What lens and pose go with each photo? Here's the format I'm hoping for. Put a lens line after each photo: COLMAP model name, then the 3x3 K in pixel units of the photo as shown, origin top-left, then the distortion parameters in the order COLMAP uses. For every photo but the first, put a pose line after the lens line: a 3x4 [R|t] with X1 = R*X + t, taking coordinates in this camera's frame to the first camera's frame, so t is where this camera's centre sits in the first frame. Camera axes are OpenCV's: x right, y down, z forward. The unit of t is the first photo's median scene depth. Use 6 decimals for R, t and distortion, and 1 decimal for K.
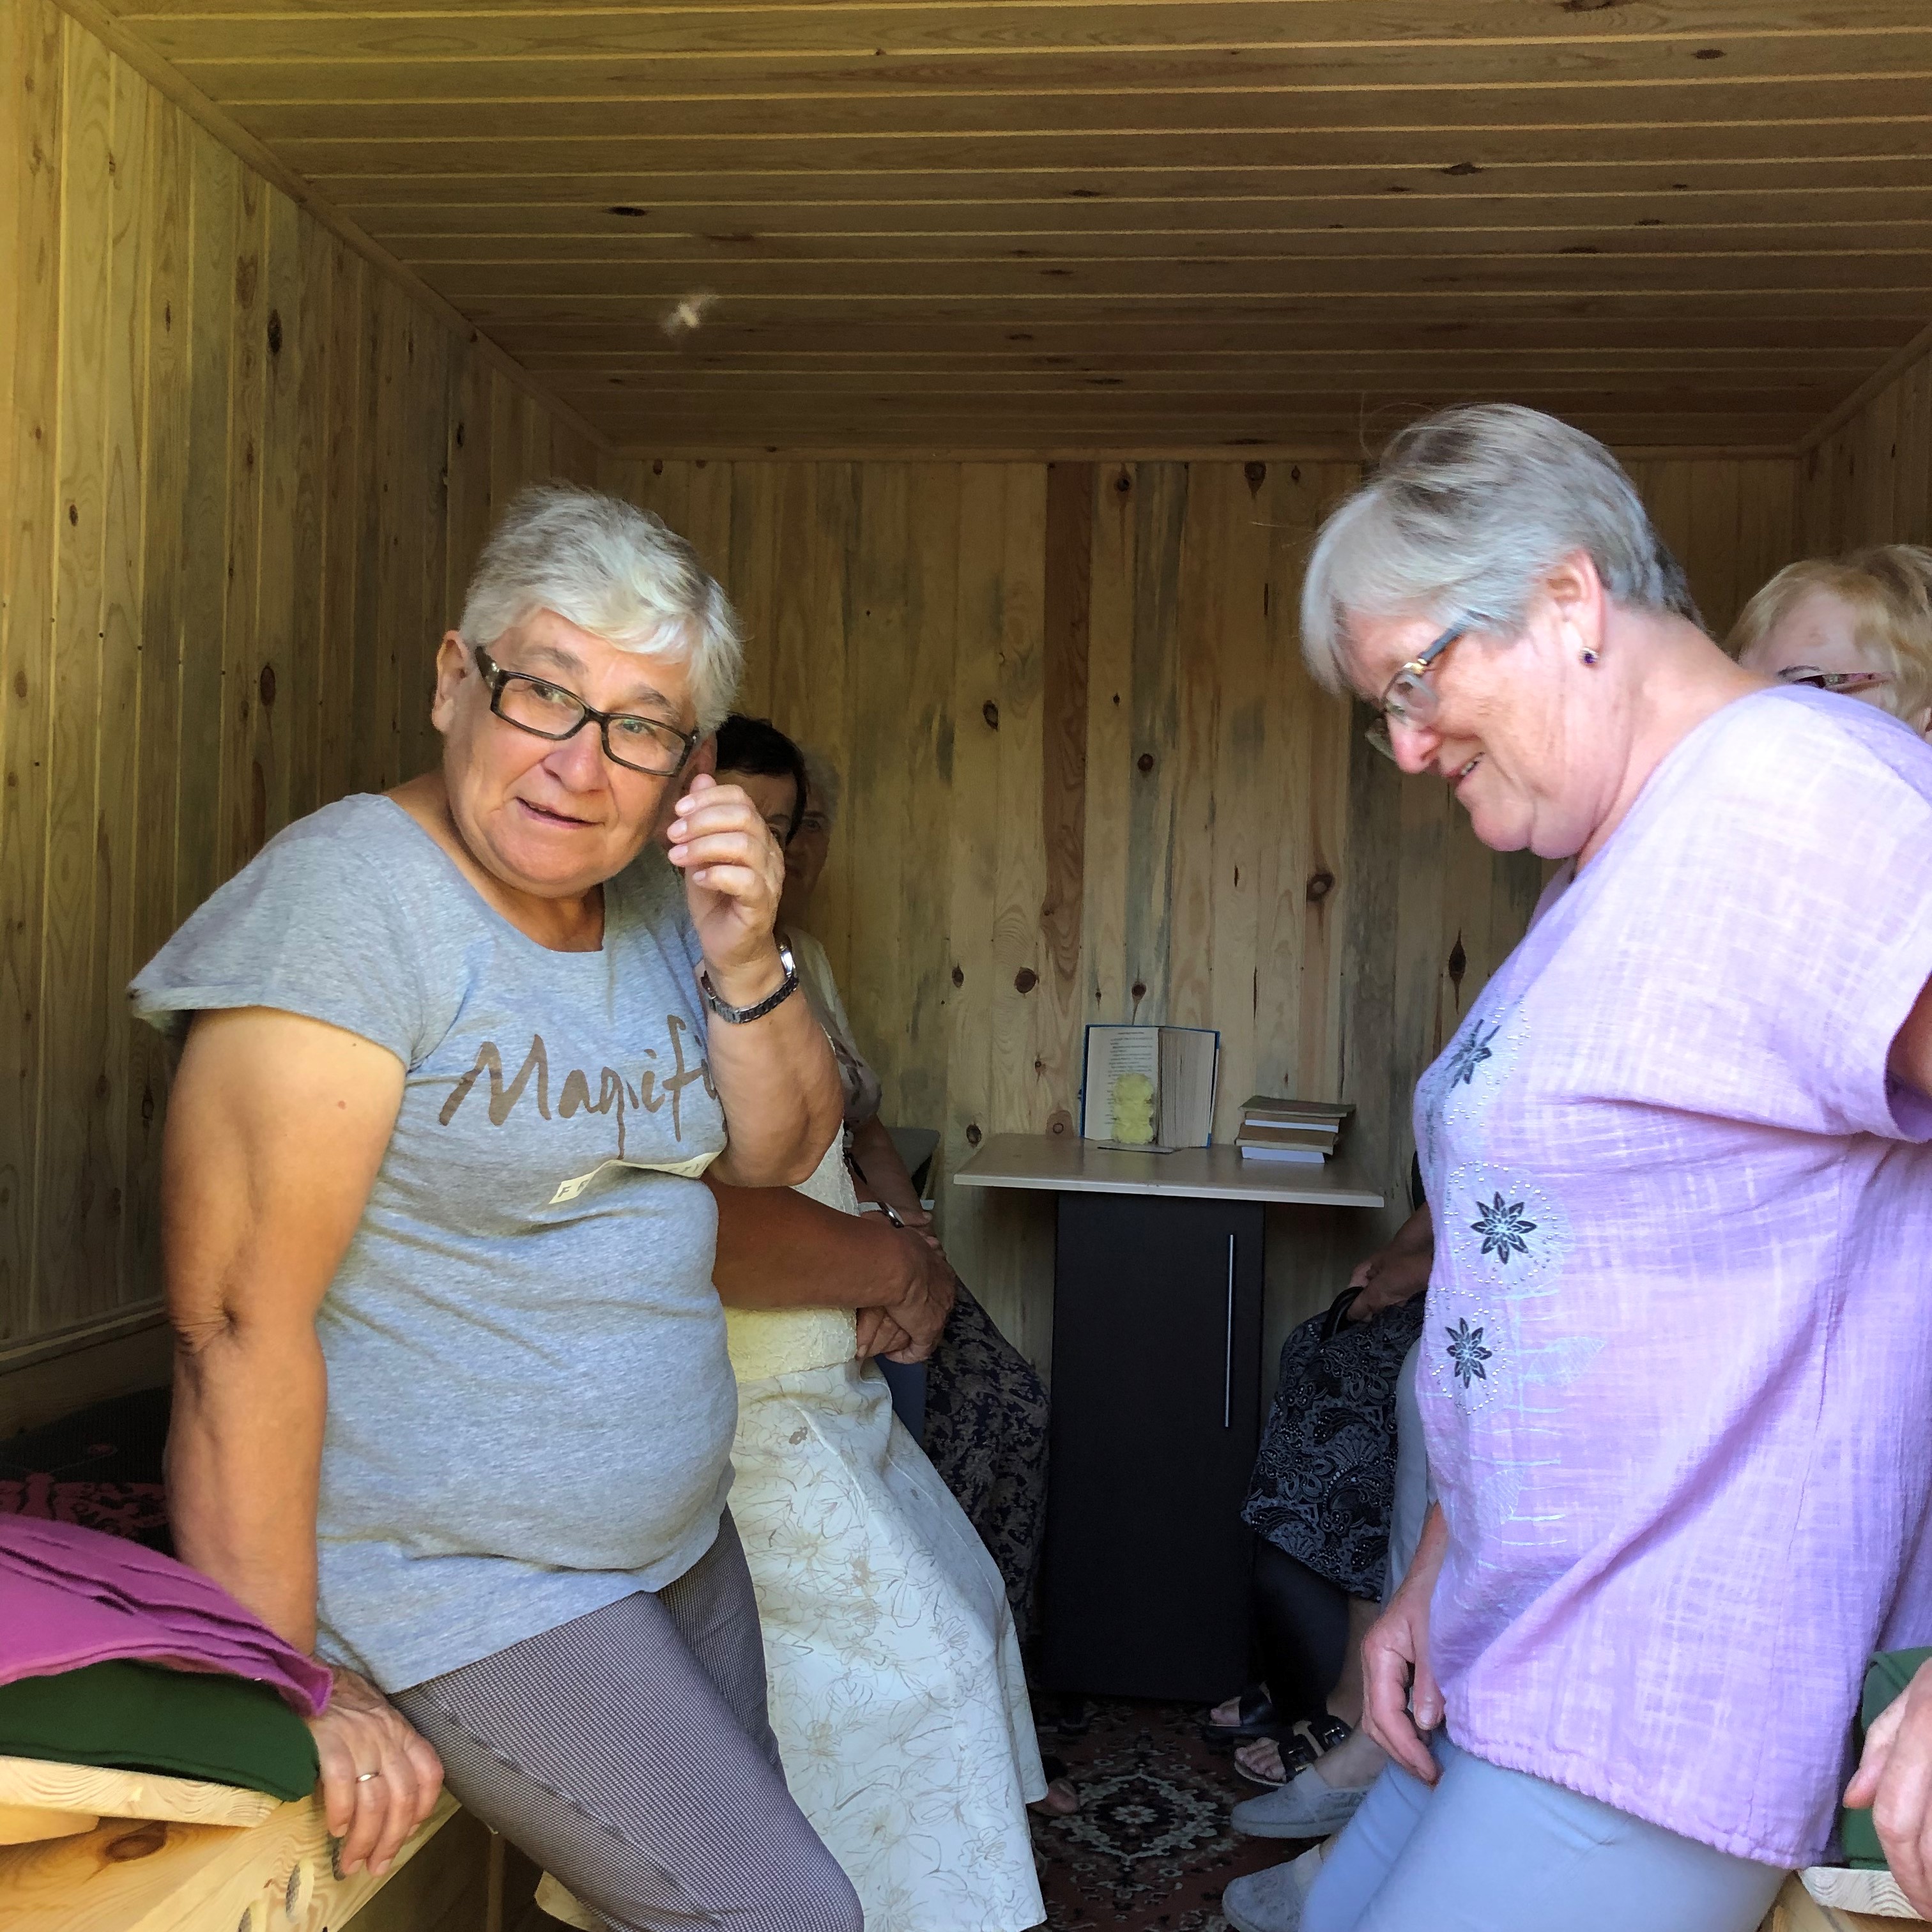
lens RADIAL K [[2070.8, 0, 952.8], [0, 2070.8, 965.5], [0, 0, 1]] dist [-0.020894, 0.000000]
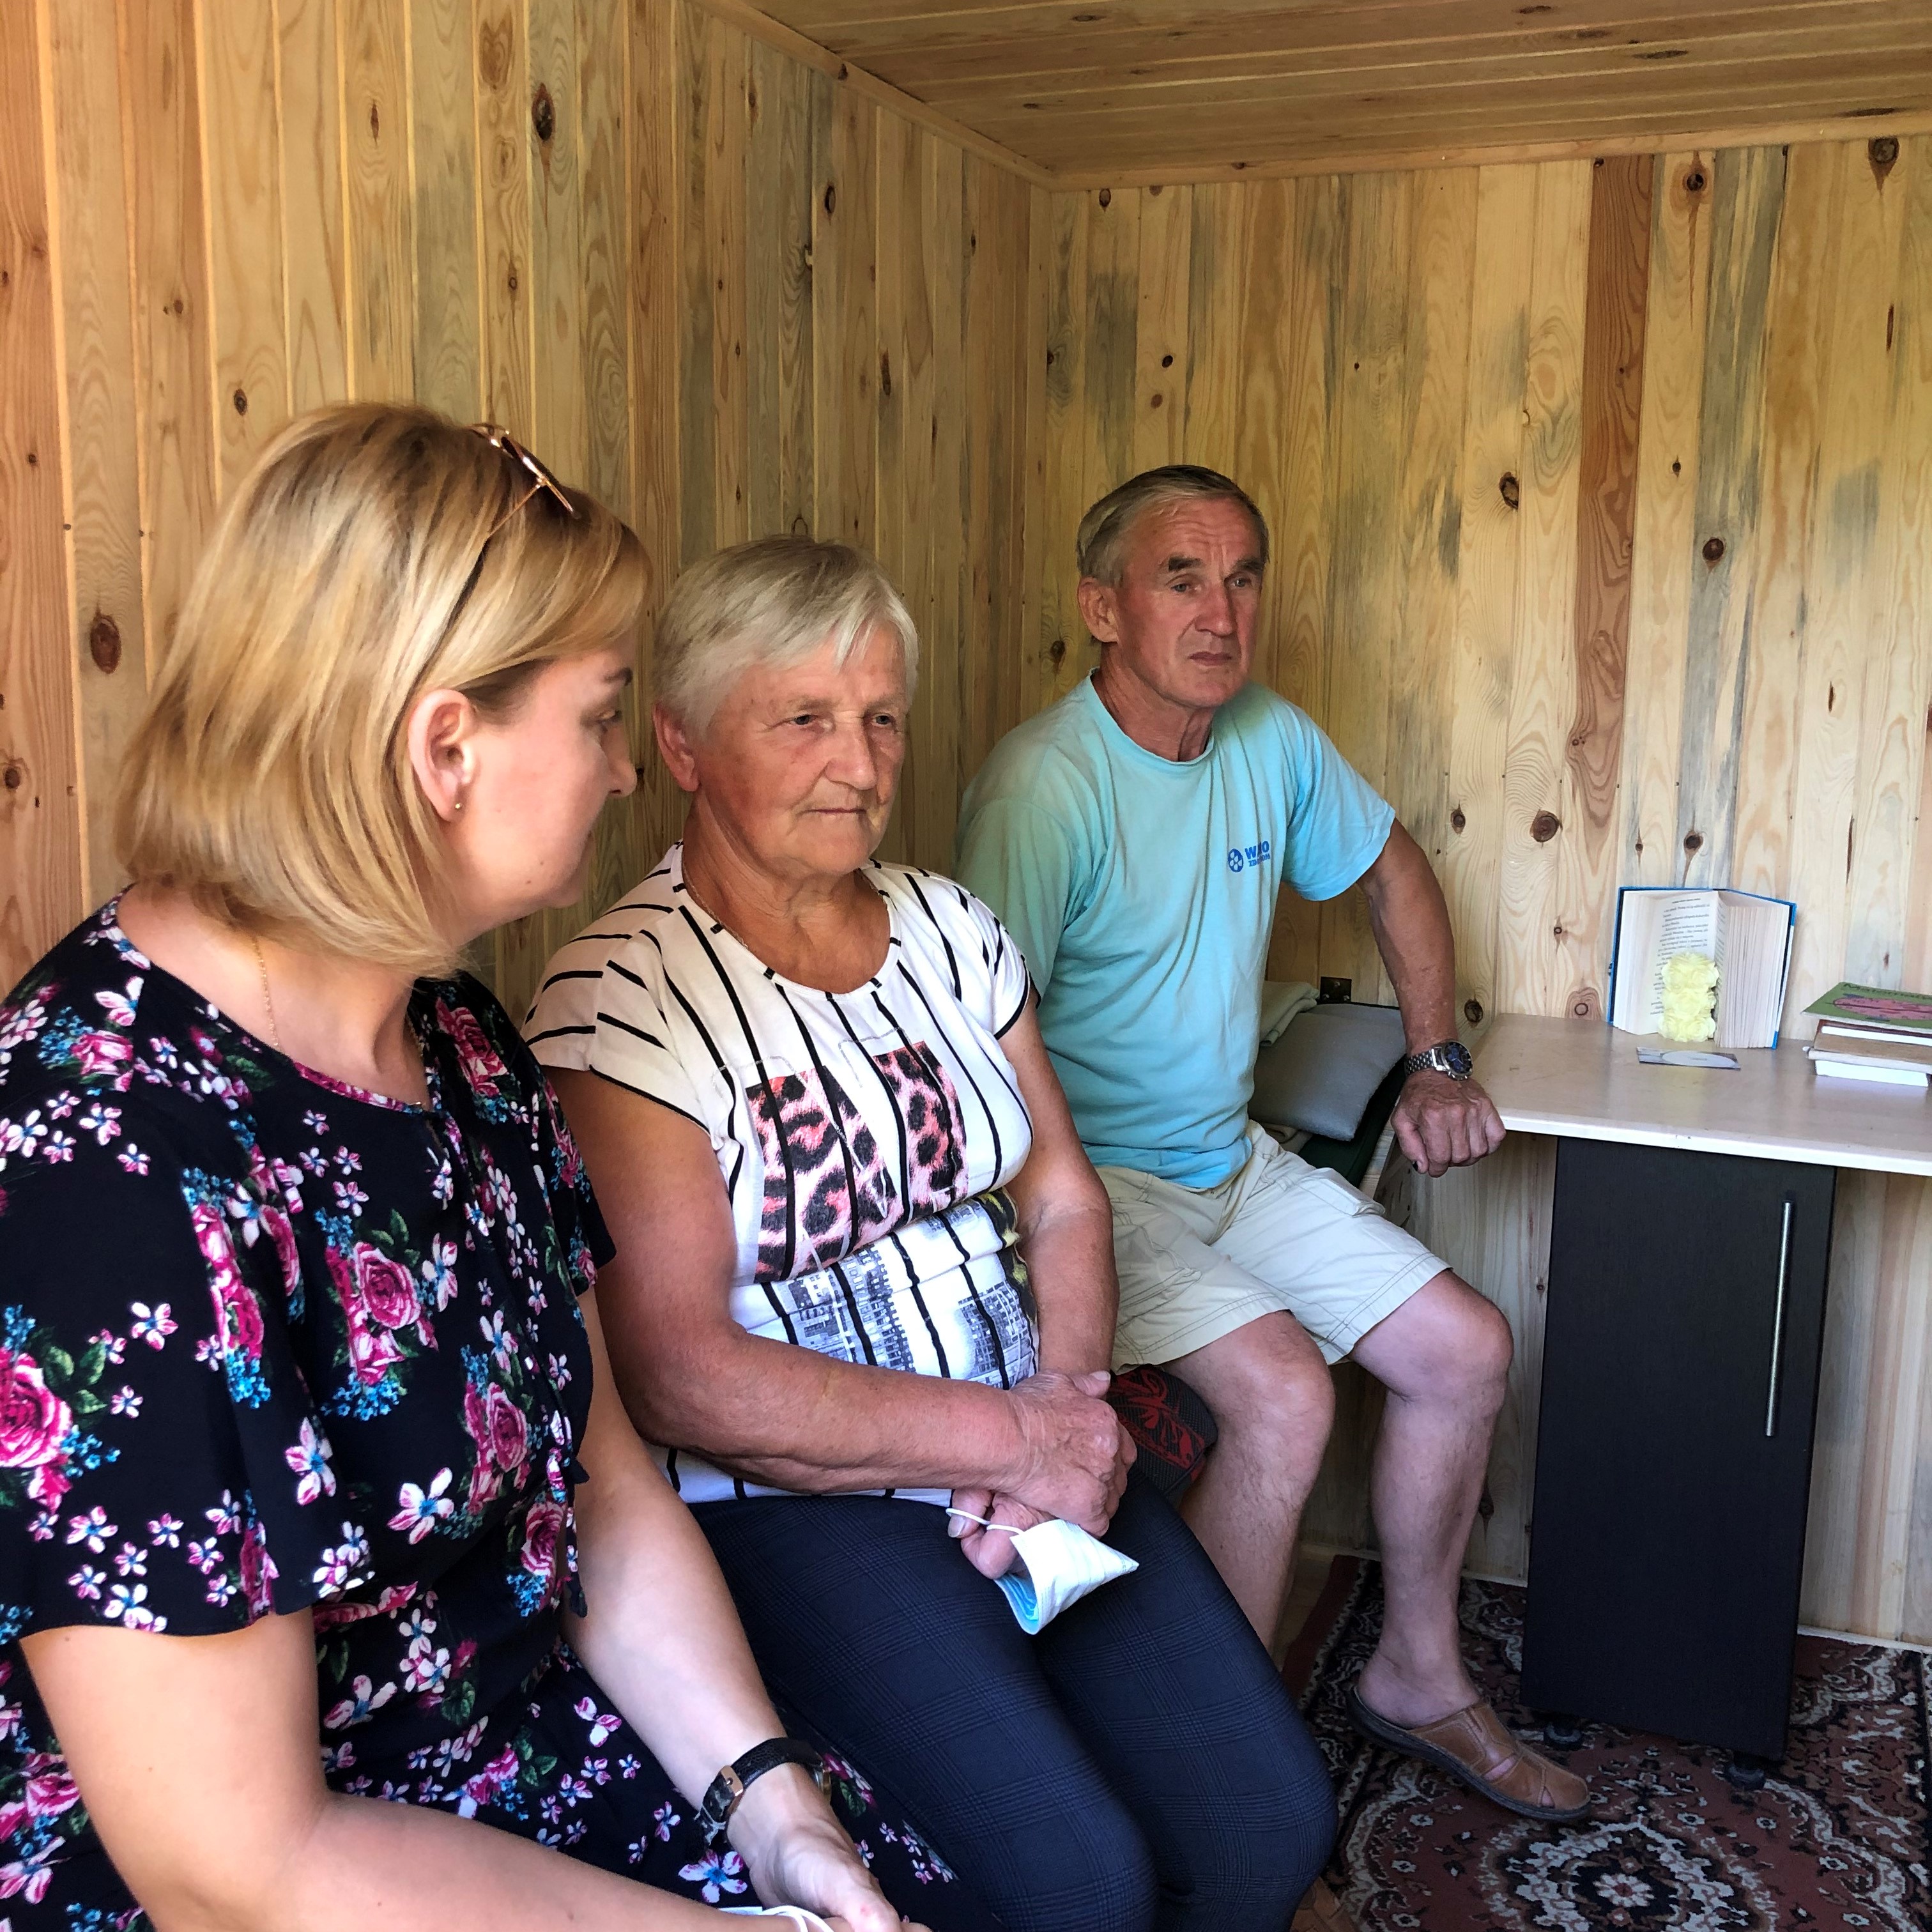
lens RADIAL K [[2070.8, 0, 920.8], [0, 2070.8, 958.5], [0, 0, 1]] dist [-0.020894, 0.000000]
pose [[0.957535, 0.029174, -0.286839, 0.035077], [0.014408, 0.988783, 0.148666, -0.066621], [0.287958, -0.146485, 0.946373, 0.157490]]
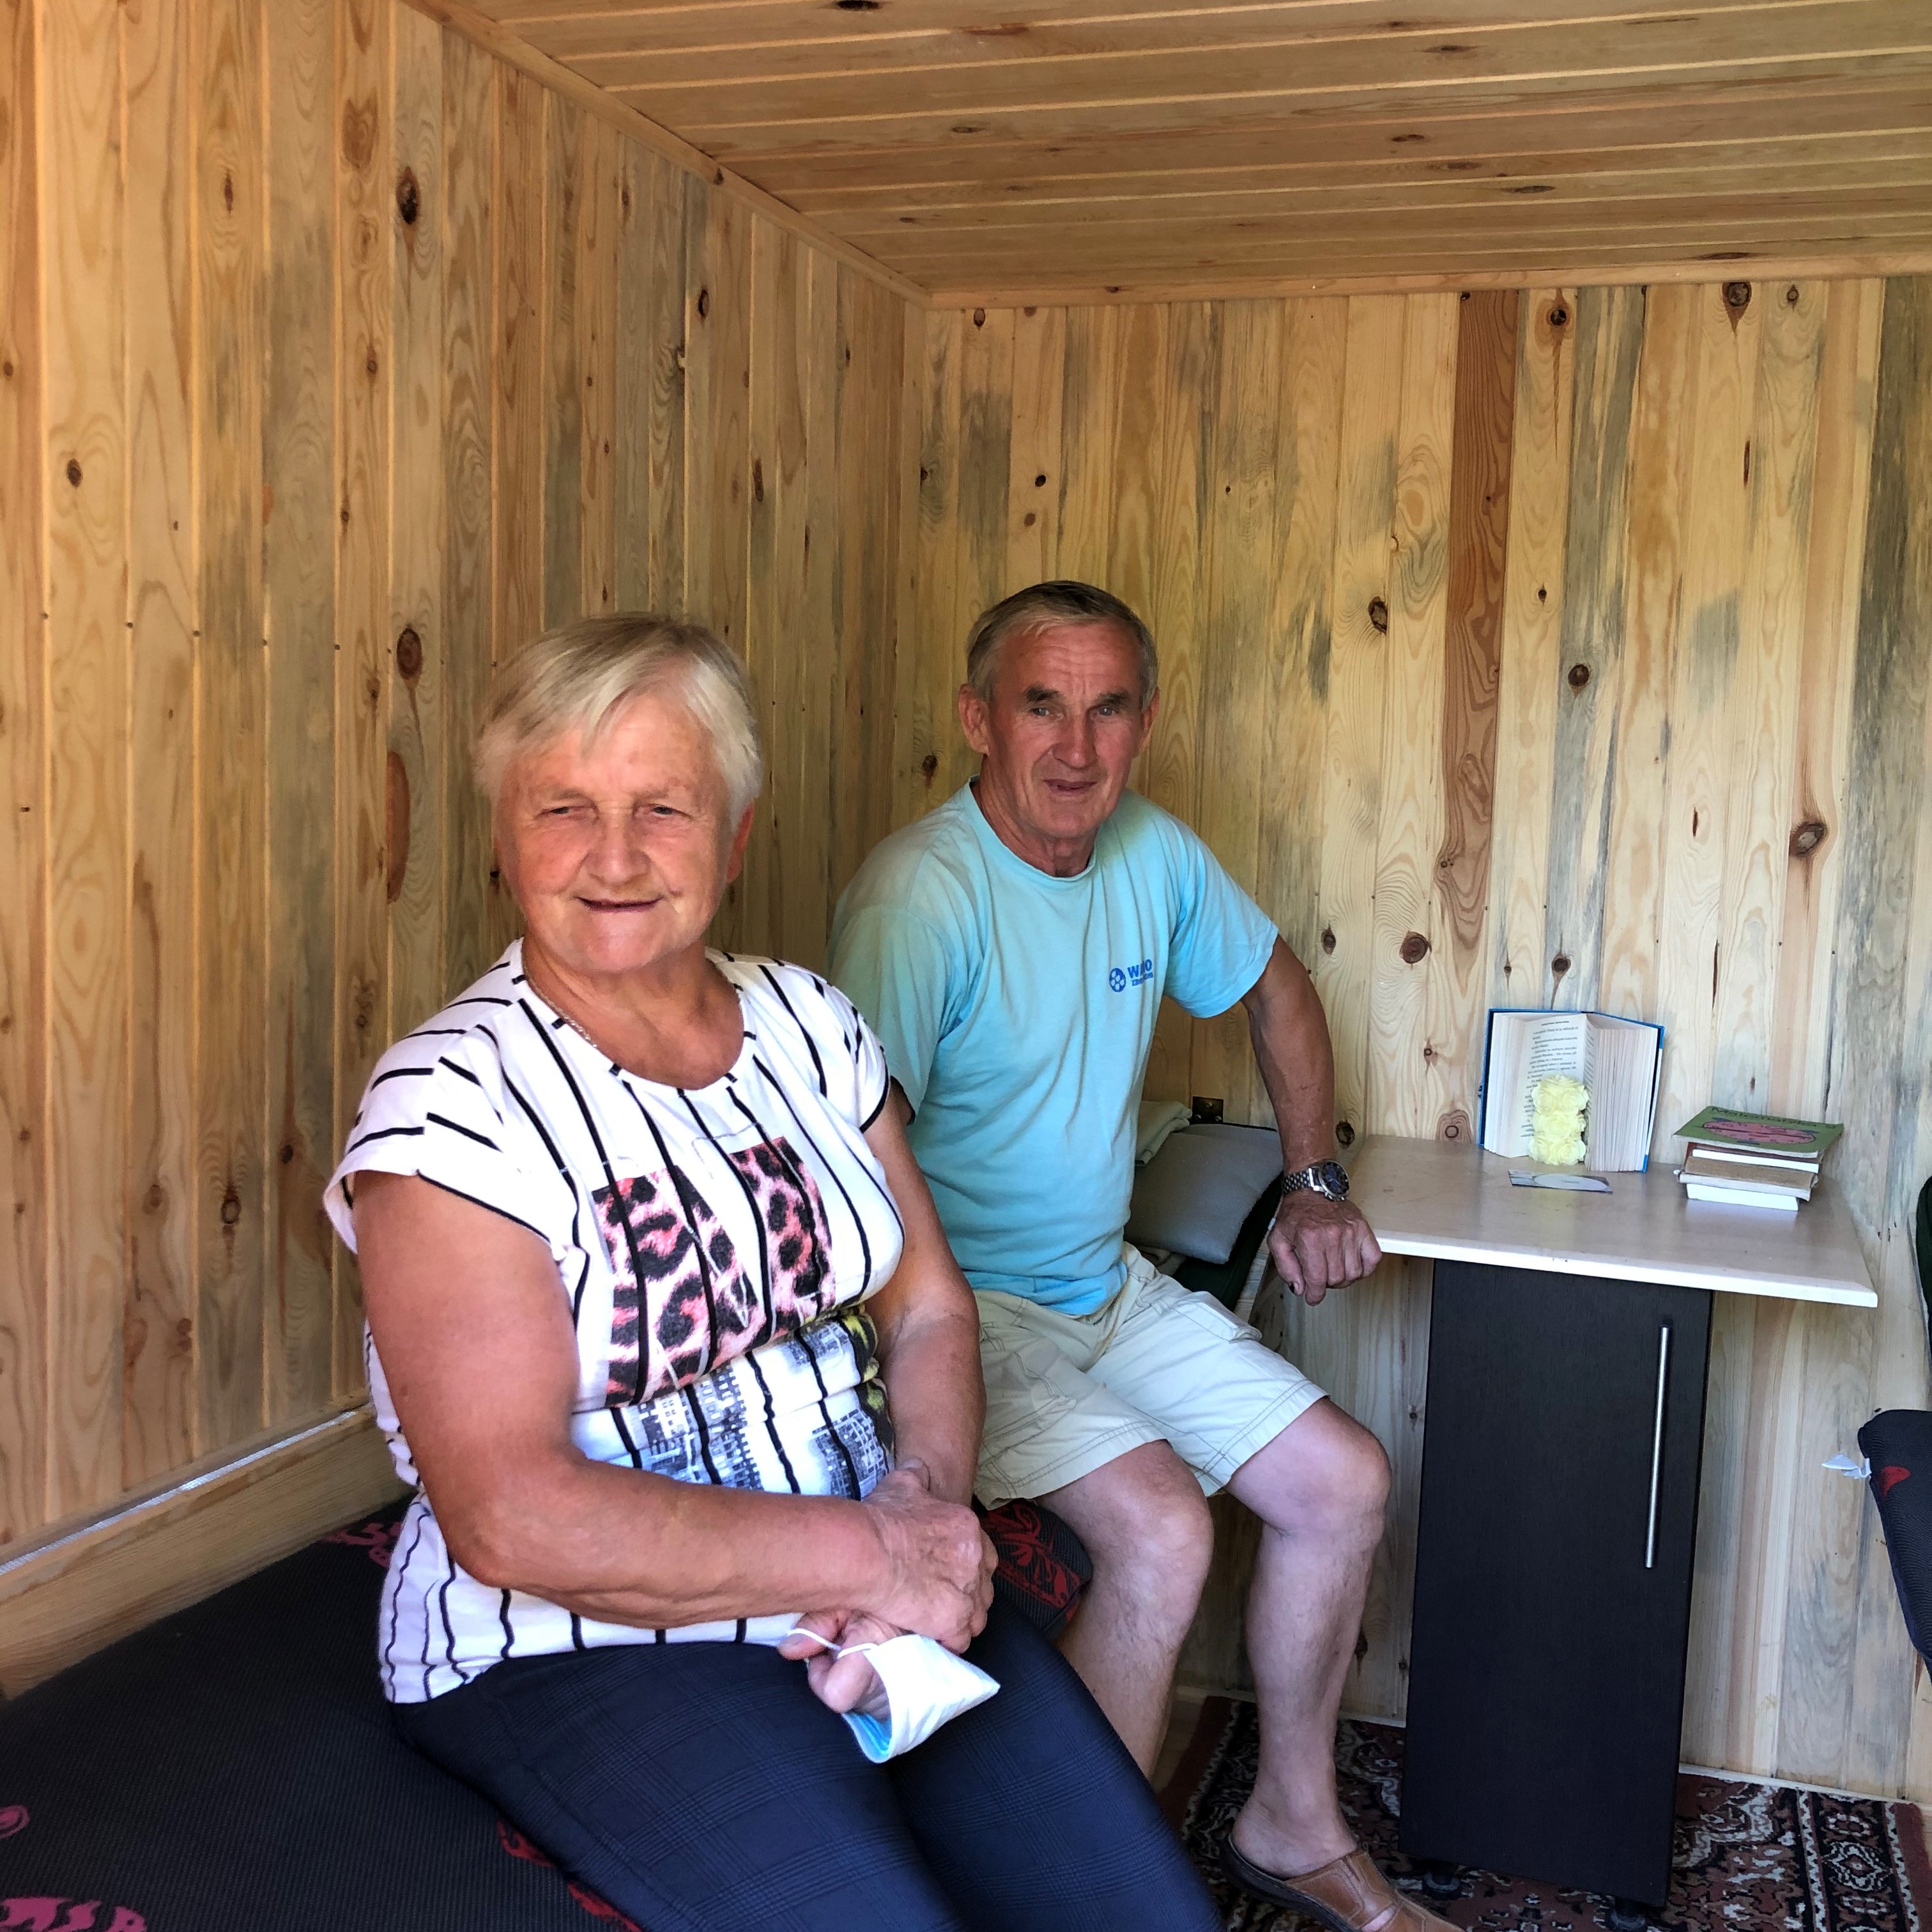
lens RADIAL K [[2070.8, 0, 935.1], [0, 2070.8, 949.2], [0, 0, 1]] dist [-0.020894, 0.000000]
pose [[0.975298, 0.022687, -0.219723, 0.029922], [-0.004246, 0.996453, 0.084042, -0.060318], [0.220851, -0.081033, 0.971936, 0.175605]]
